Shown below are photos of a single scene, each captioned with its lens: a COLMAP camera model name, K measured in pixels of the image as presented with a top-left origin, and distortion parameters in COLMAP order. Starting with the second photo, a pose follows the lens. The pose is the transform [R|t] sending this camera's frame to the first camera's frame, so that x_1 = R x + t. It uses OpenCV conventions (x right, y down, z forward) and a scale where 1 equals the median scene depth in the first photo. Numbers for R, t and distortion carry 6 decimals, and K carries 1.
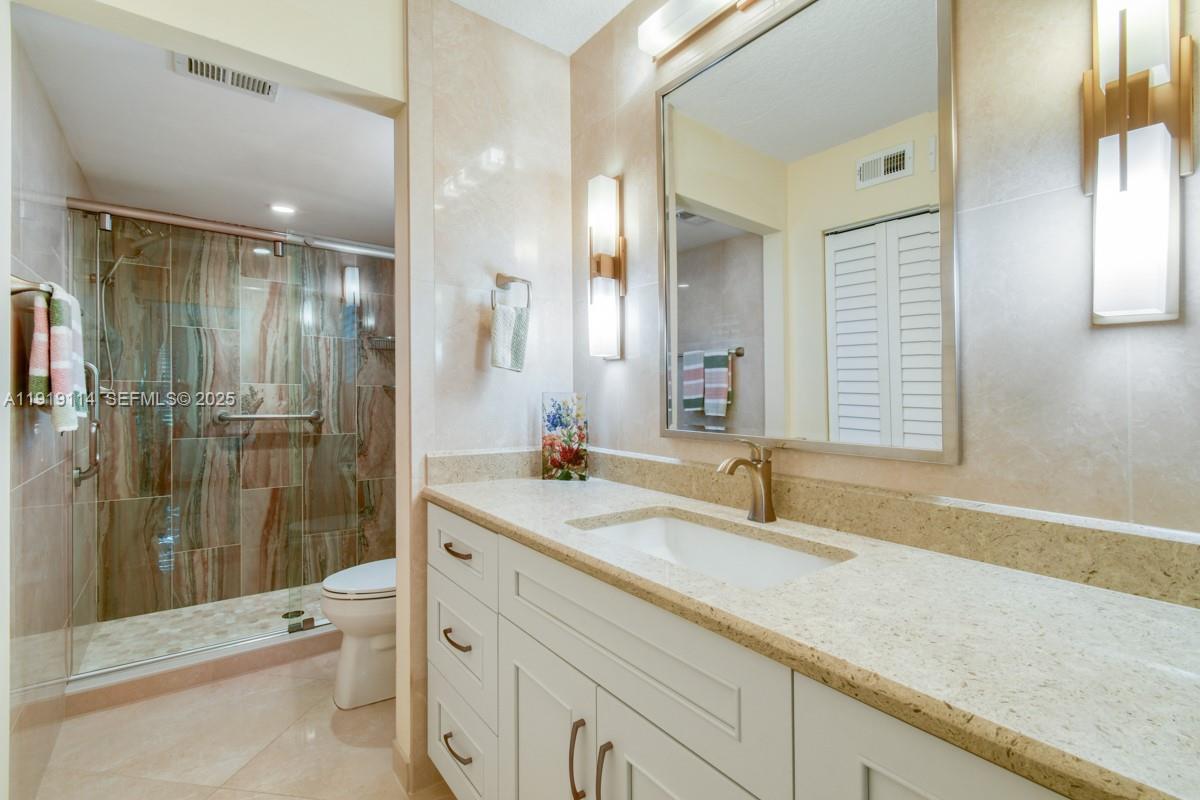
lens RADIAL K [[531.8, 0, 607.5], [0, 531.8, 397.2], [0, 0, 1]] dist [0.003840, -0.000547]
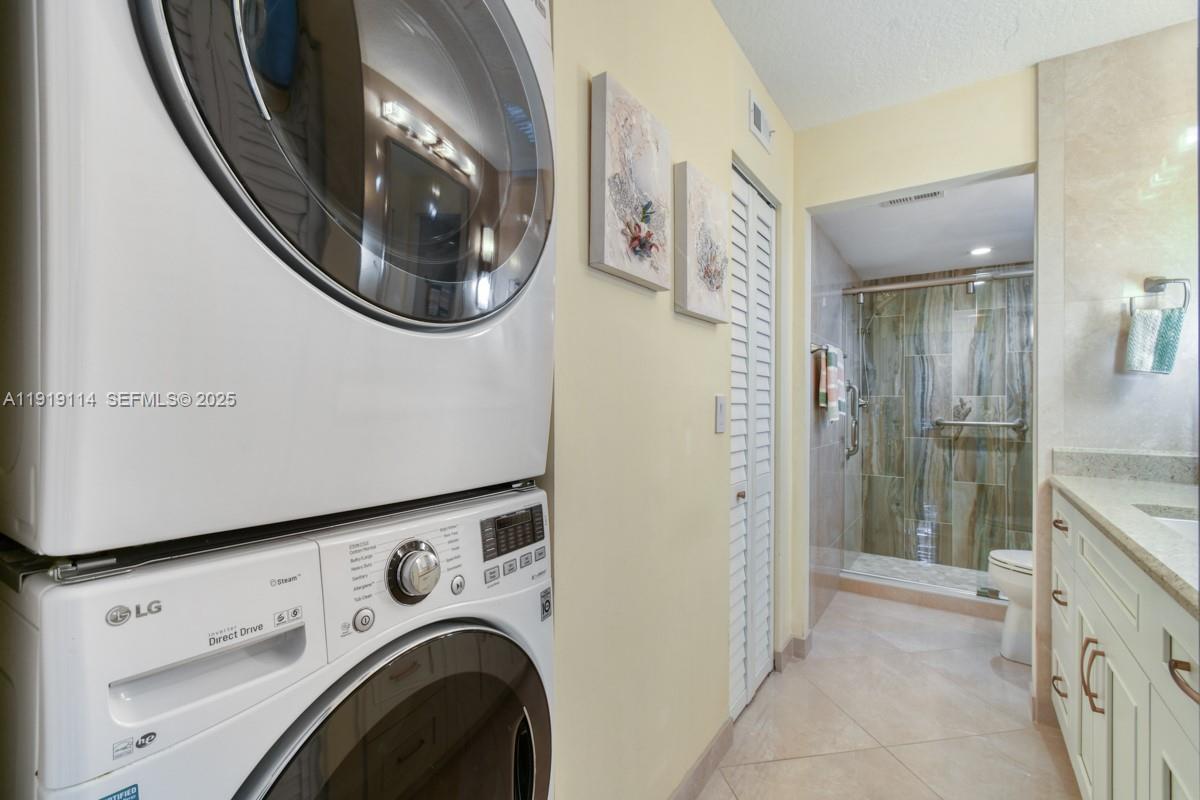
lens RADIAL K [[539.2, 0, 605.7], [0, 539.2, 407.2], [0, 0, 1]] dist [0.001266, 0.000161]
pose [[0.314176, -0.006212, -0.949345, 0.270138], [-0.007590, 0.999930, -0.009055, 0.018463], [0.949335, 0.010050, 0.314107, -0.181957]]
